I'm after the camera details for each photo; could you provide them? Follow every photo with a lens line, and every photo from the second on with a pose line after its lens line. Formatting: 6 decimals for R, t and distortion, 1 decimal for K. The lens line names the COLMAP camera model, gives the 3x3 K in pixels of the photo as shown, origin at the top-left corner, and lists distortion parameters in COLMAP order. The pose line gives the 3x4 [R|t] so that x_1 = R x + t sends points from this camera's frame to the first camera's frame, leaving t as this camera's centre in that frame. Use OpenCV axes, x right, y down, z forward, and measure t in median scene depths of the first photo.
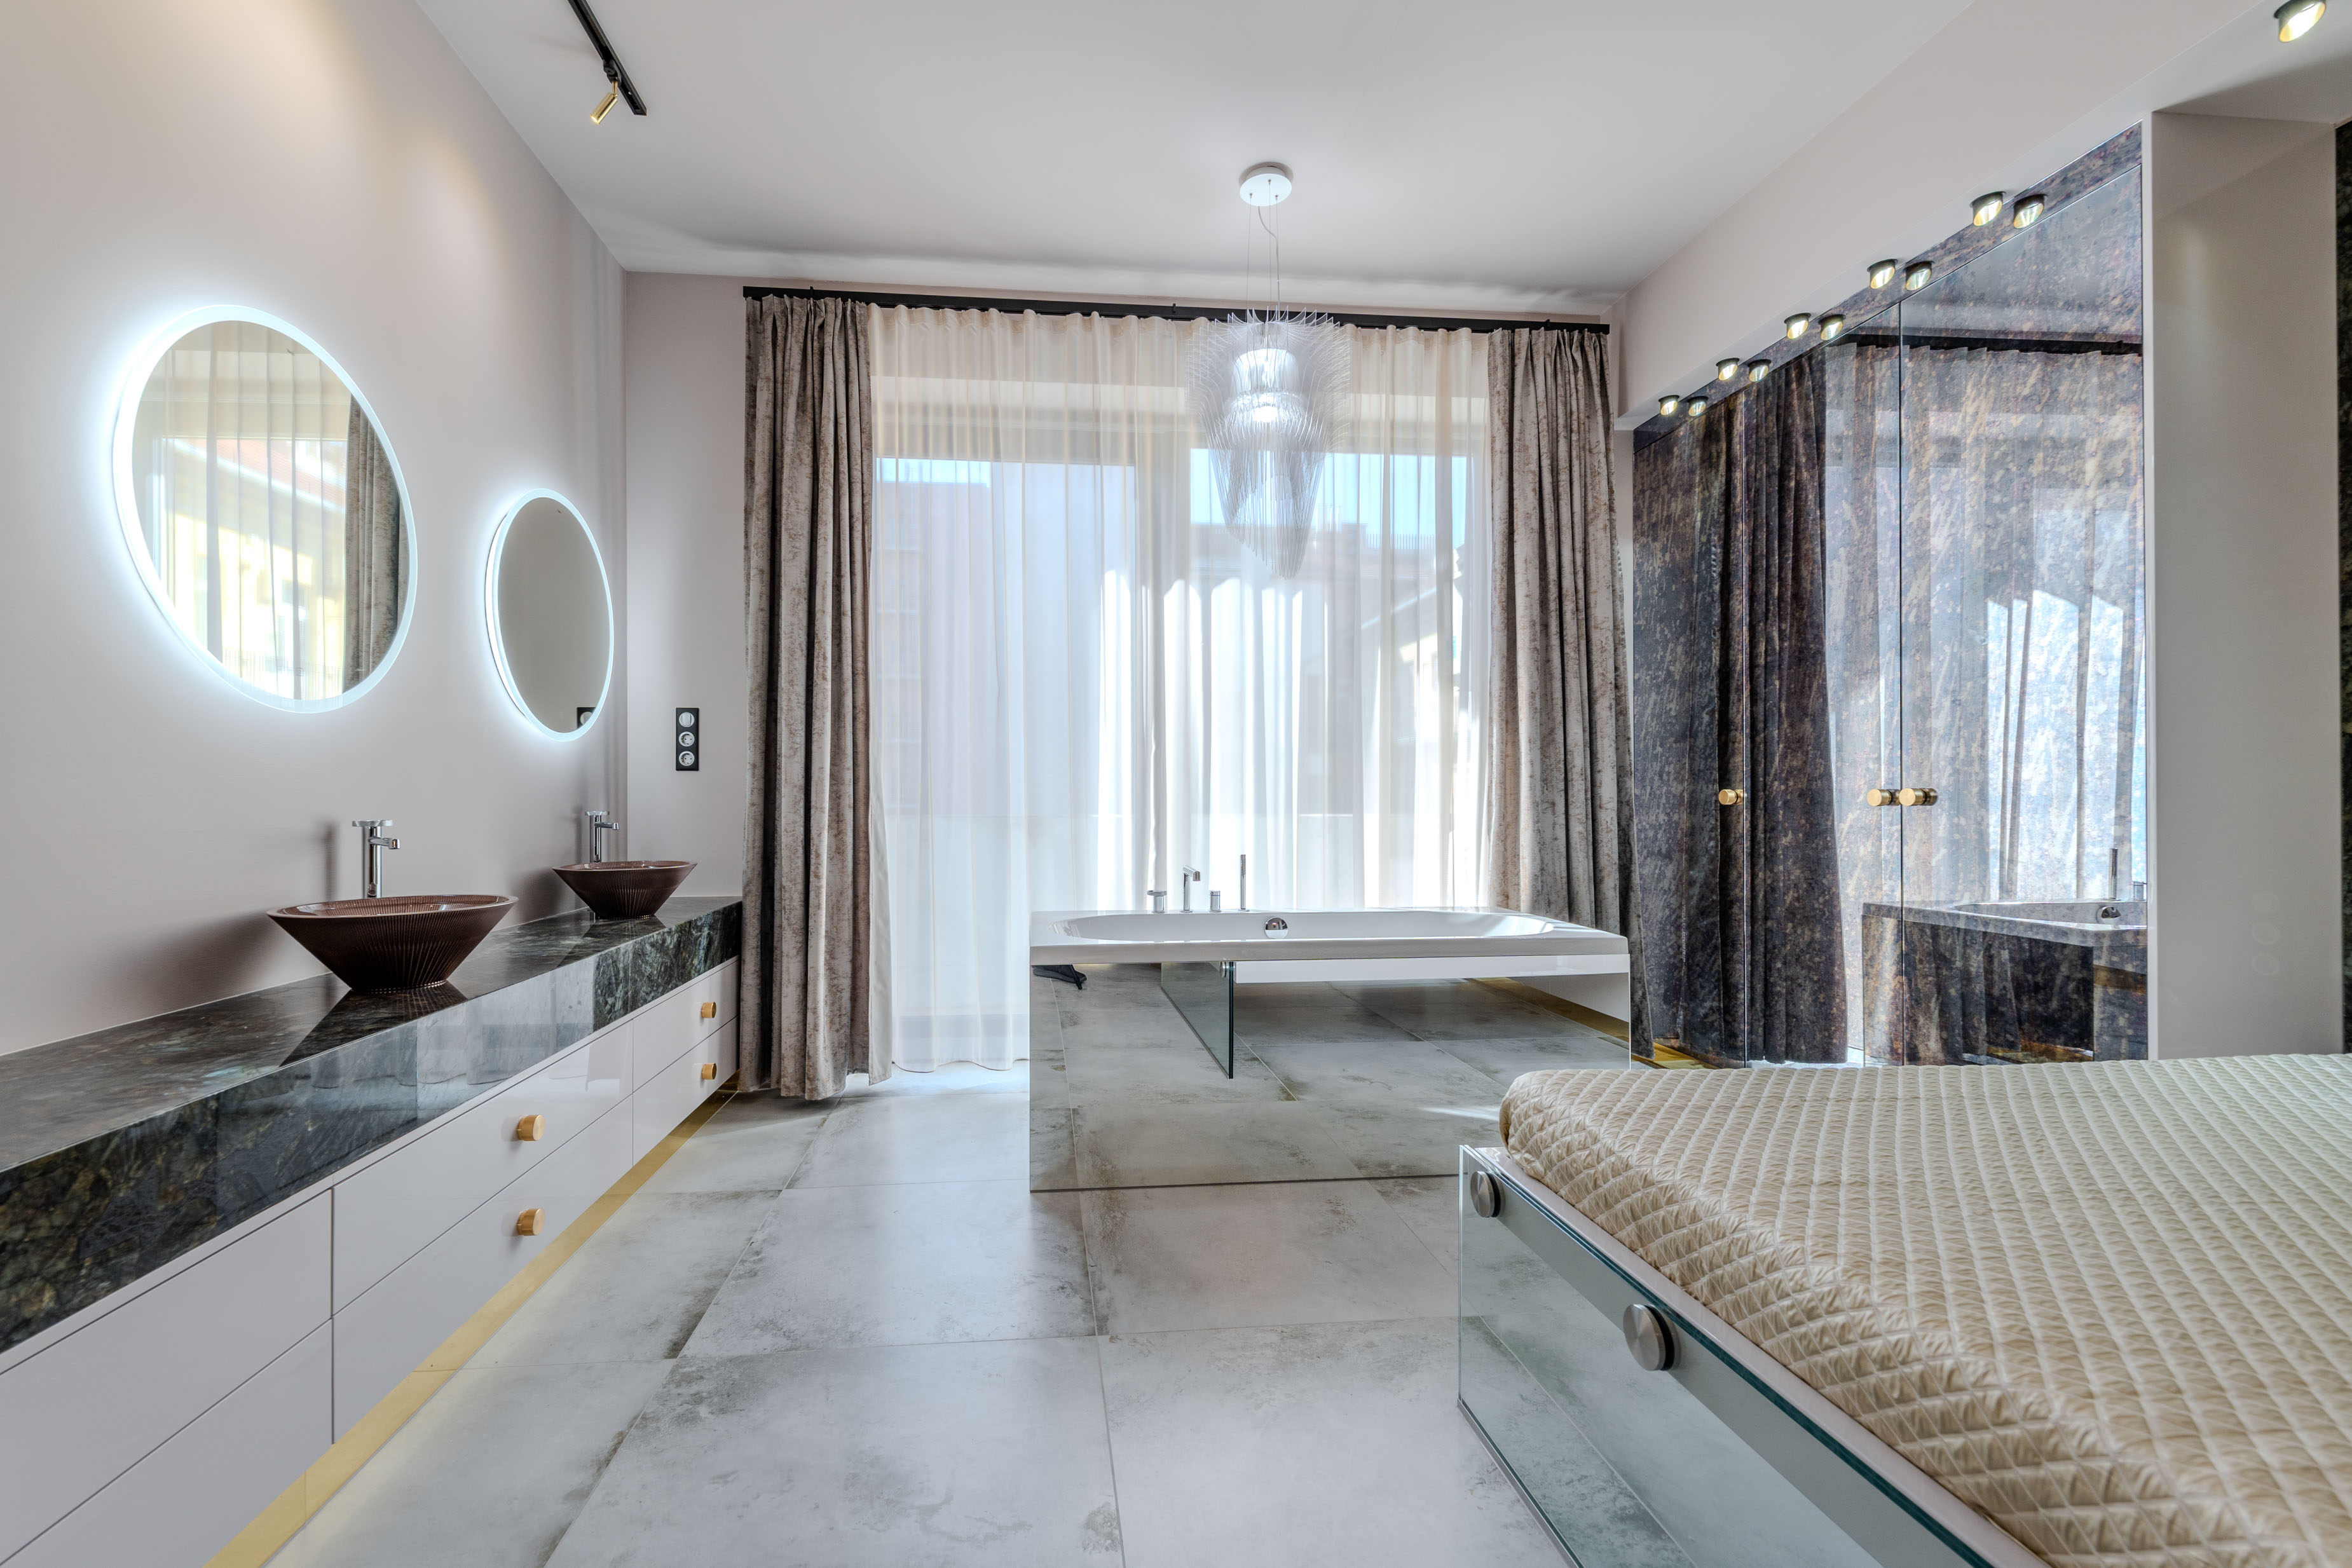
lens RADIAL K [[1011.8, 0, 1116.0], [0, 1011.8, 791.3], [0, 0, 1]] dist [0.002965, 0.000188]
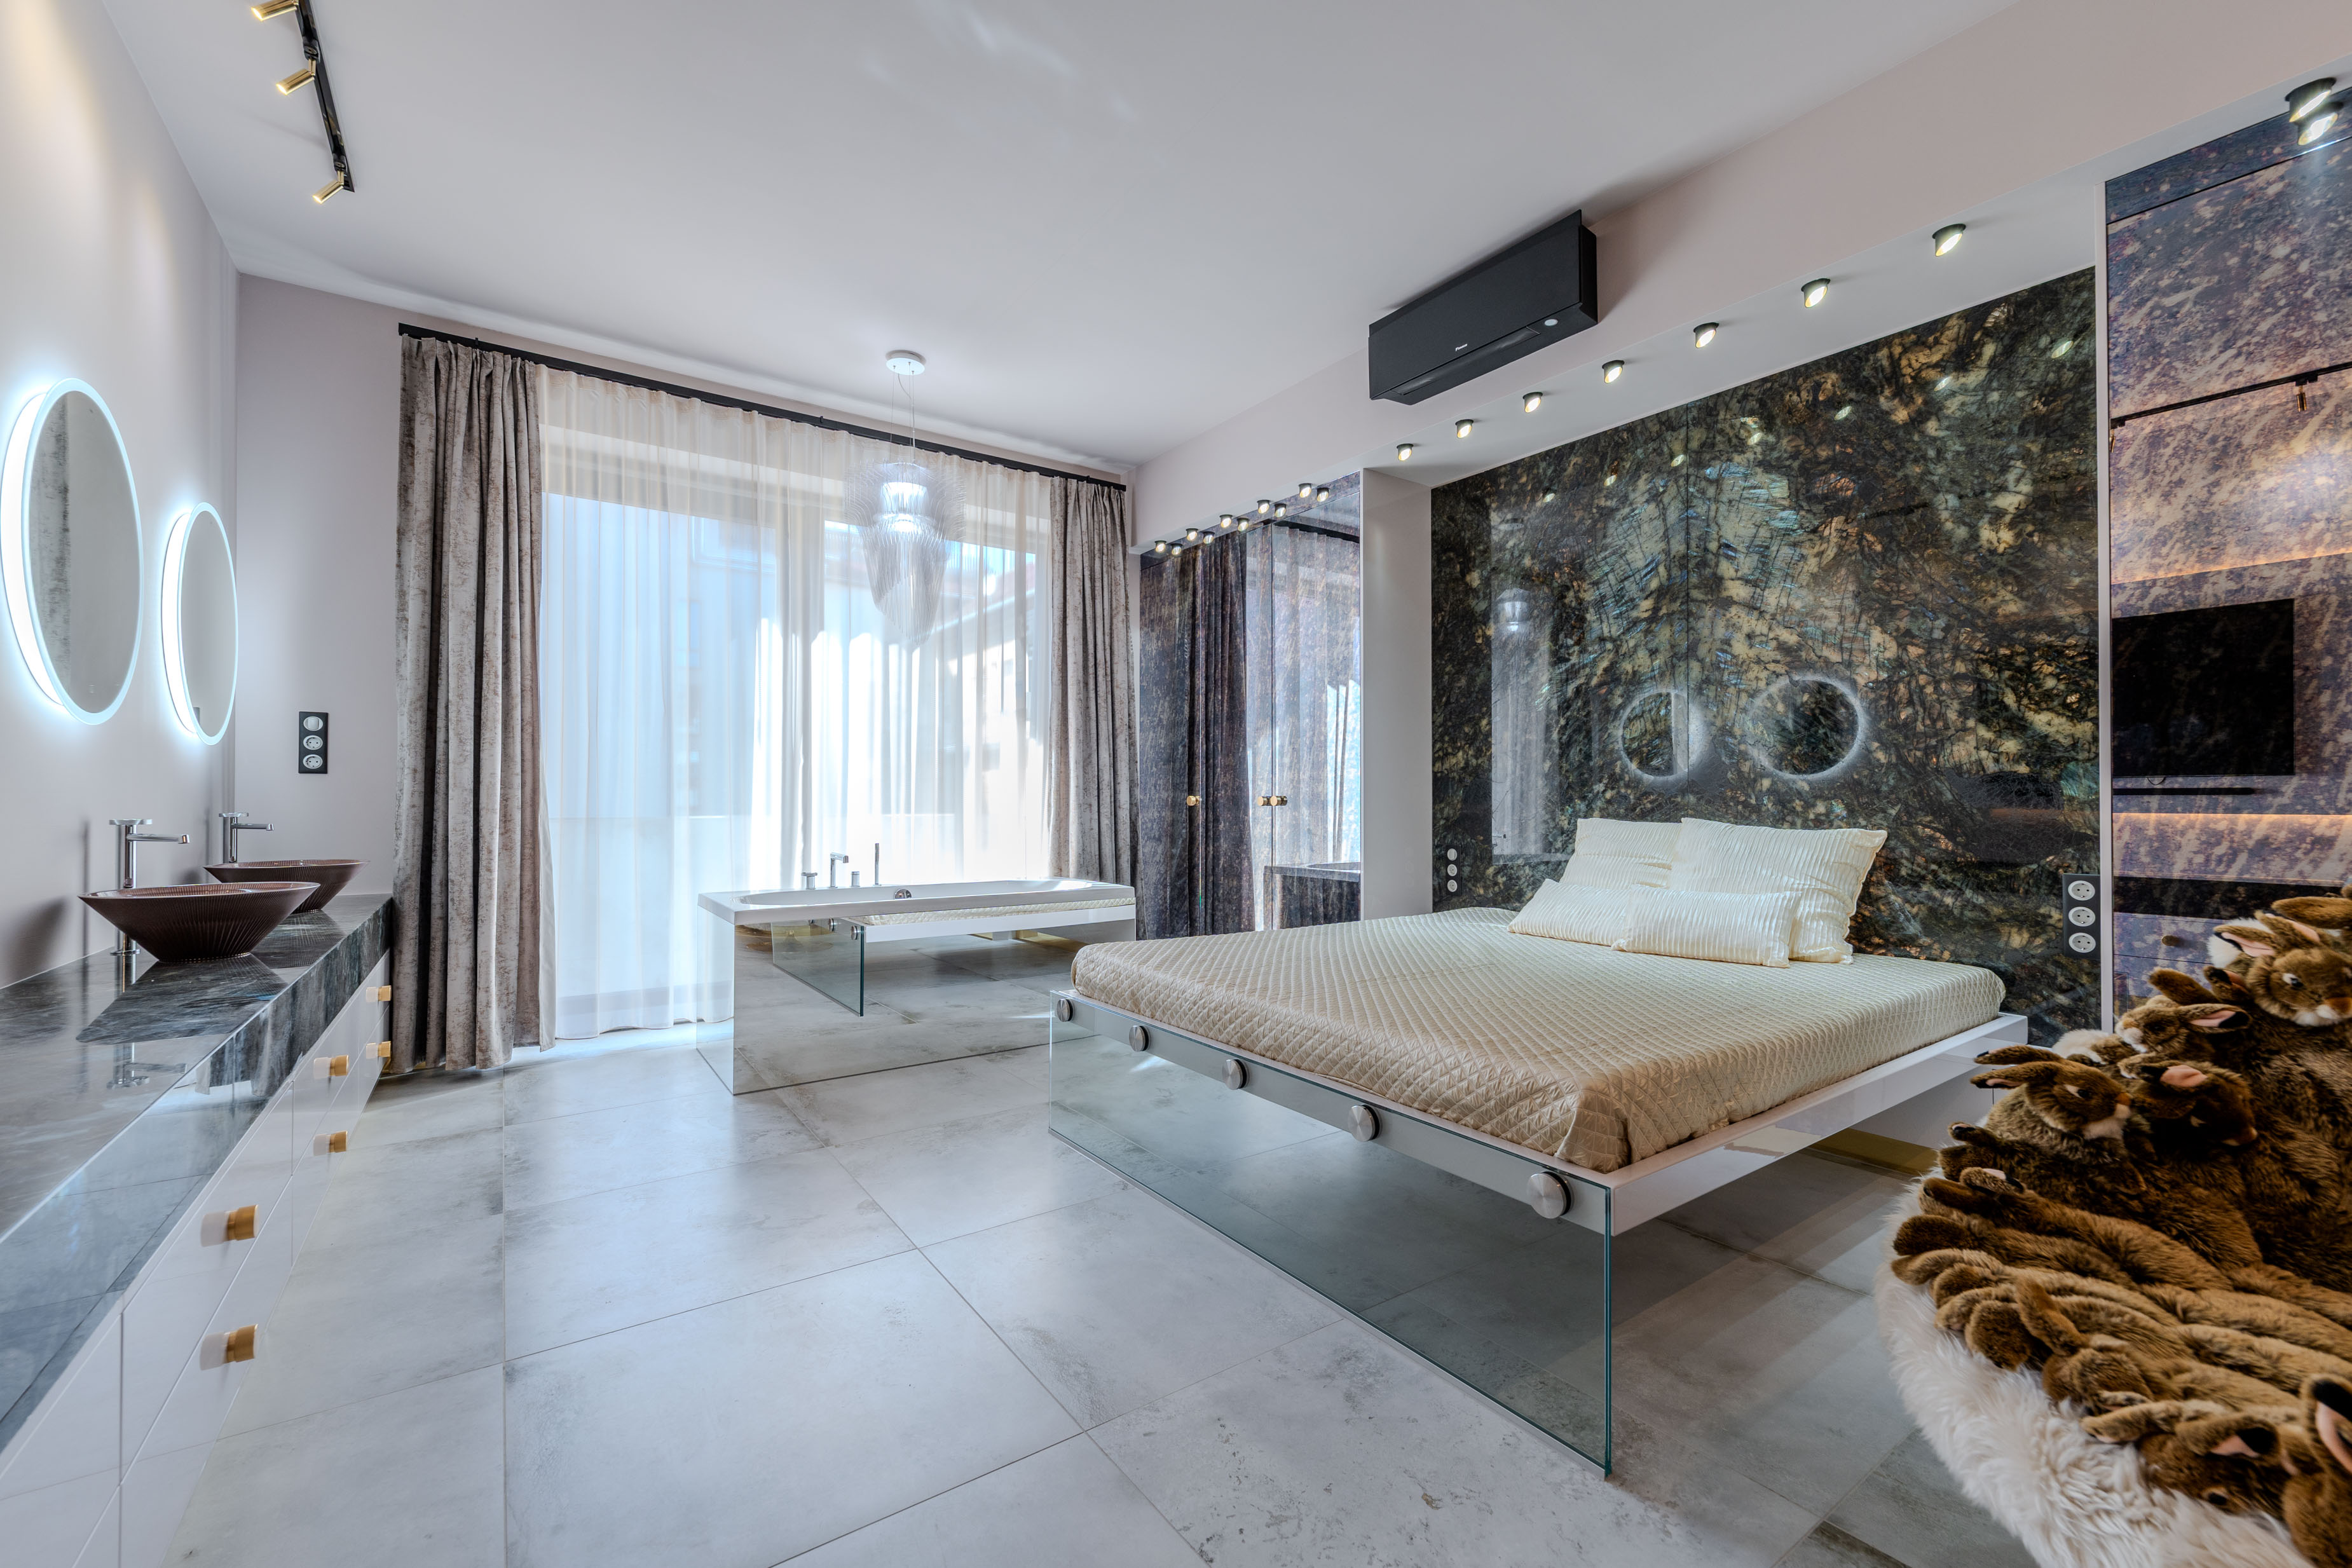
lens RADIAL K [[966.7, 0, 1168.1], [0, 966.7, 786.3], [0, 0, 1]] dist [0.013085, -0.006021]
pose [[0.878601, 0.008755, 0.477477, -0.141594], [-0.004316, 0.999937, -0.010392, -0.000985], [-0.477538, 0.007070, 0.878583, -0.291404]]
